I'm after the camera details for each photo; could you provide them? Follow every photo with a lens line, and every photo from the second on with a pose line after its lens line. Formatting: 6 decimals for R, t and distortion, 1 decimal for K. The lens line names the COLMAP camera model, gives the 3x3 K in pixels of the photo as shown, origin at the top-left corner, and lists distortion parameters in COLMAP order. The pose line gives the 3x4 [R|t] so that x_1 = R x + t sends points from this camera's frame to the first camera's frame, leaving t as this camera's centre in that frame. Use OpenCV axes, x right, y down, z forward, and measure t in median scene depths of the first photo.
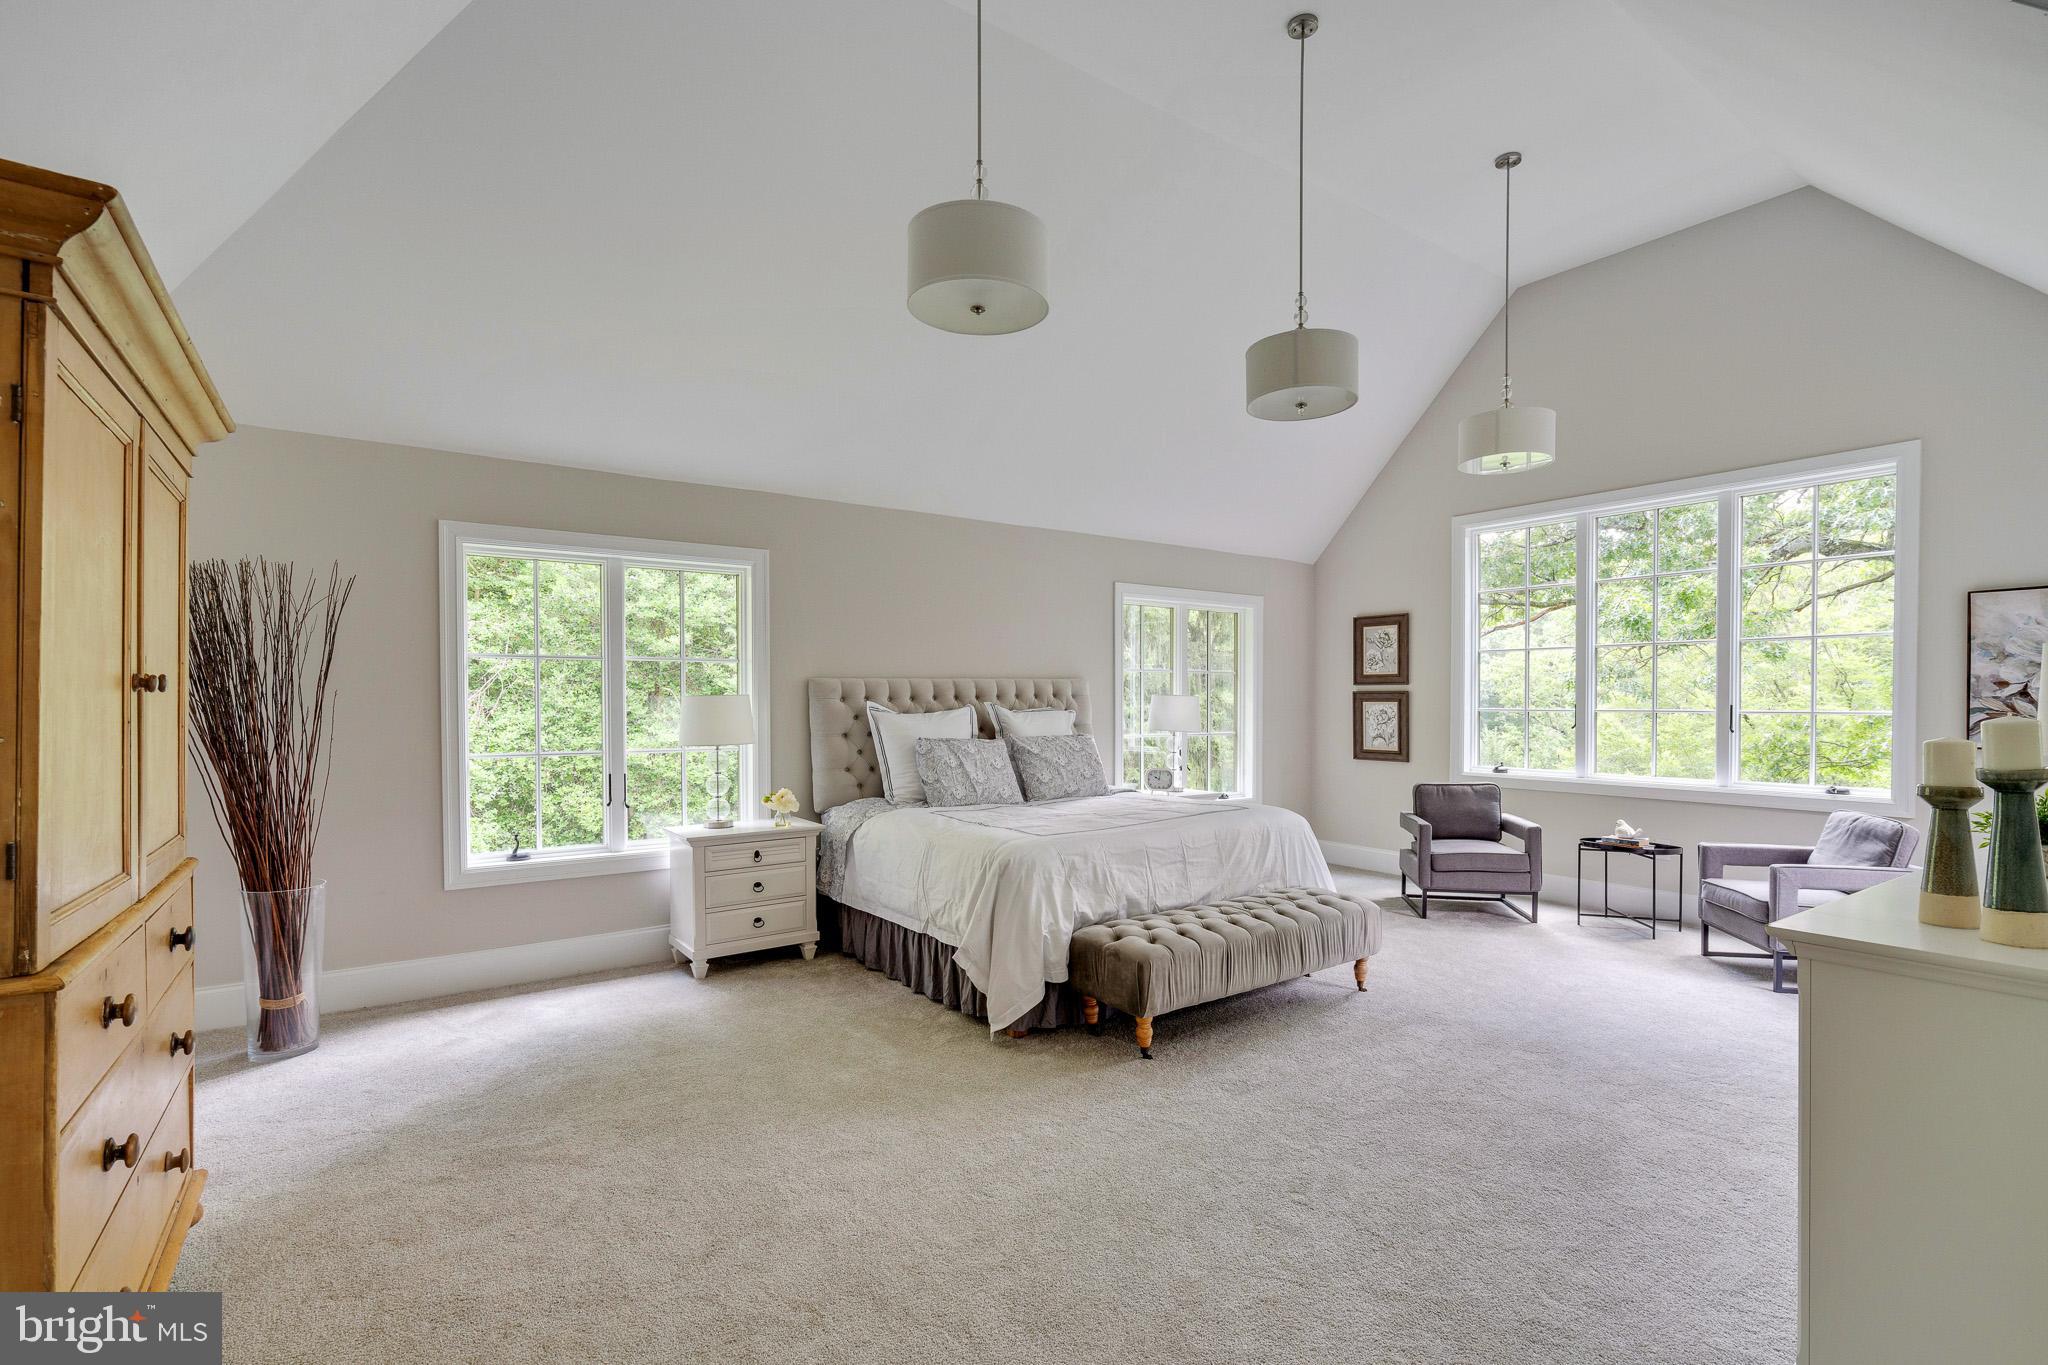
lens RADIAL K [[933.7, 0, 1016.6], [0, 933.7, 716.8], [0, 0, 1]] dist [-0.012507, 0.000514]
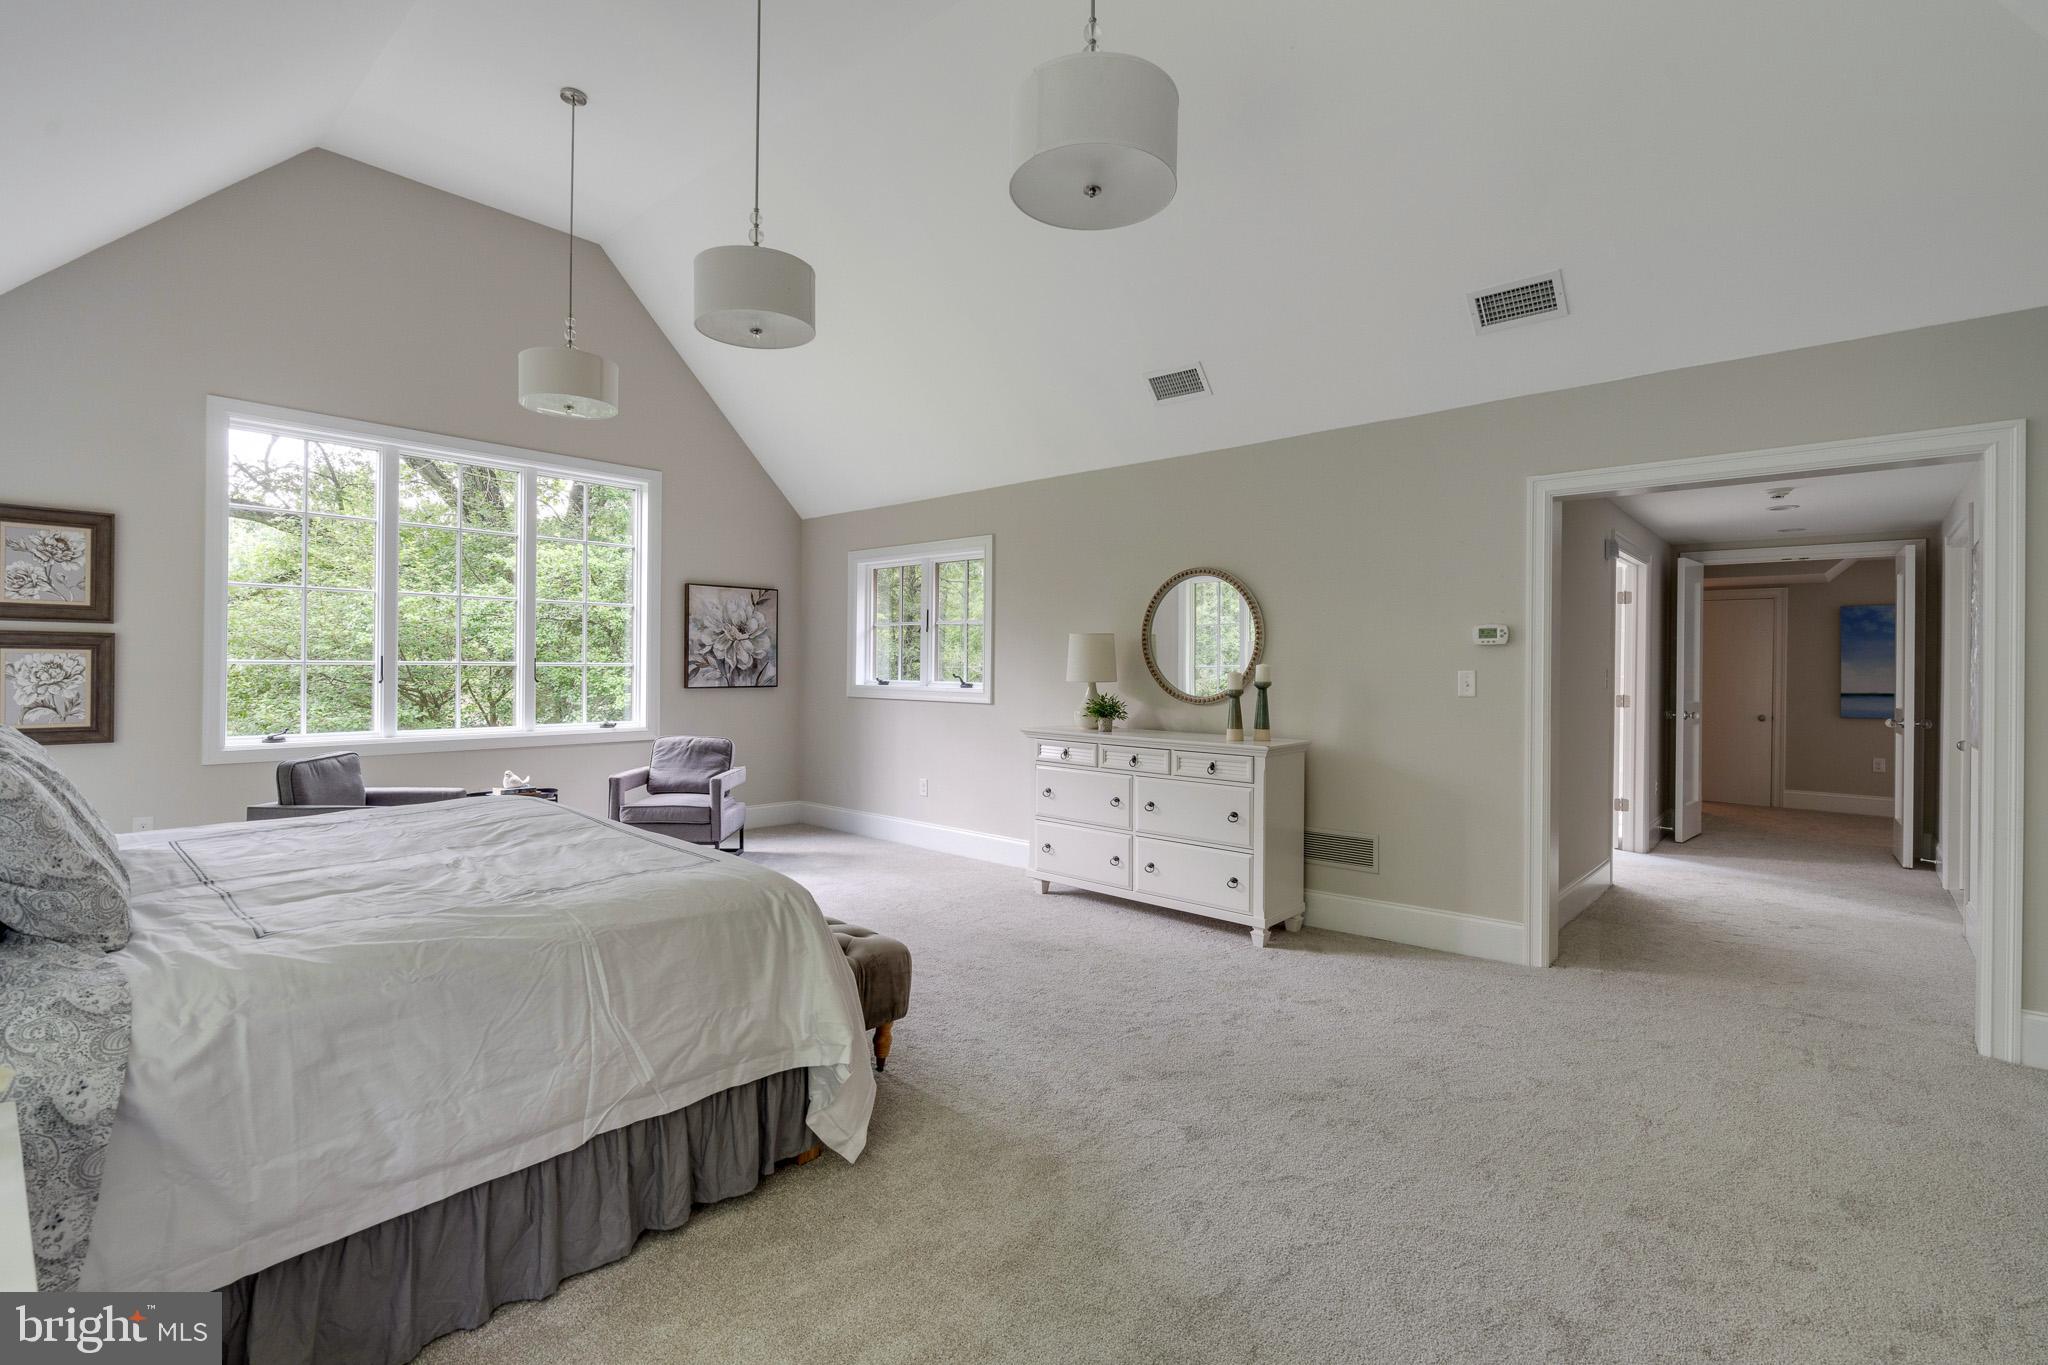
lens RADIAL K [[933.7, 0, 1022.0], [0, 933.7, 664.9], [0, 0, 1]] dist [-0.012507, 0.000514]
pose [[-0.251159, -0.004629, 0.967935, -0.368093], [0.004422, 0.999973, 0.005930, -0.006363], [-0.967936, 0.005769, -0.251132, 0.545796]]
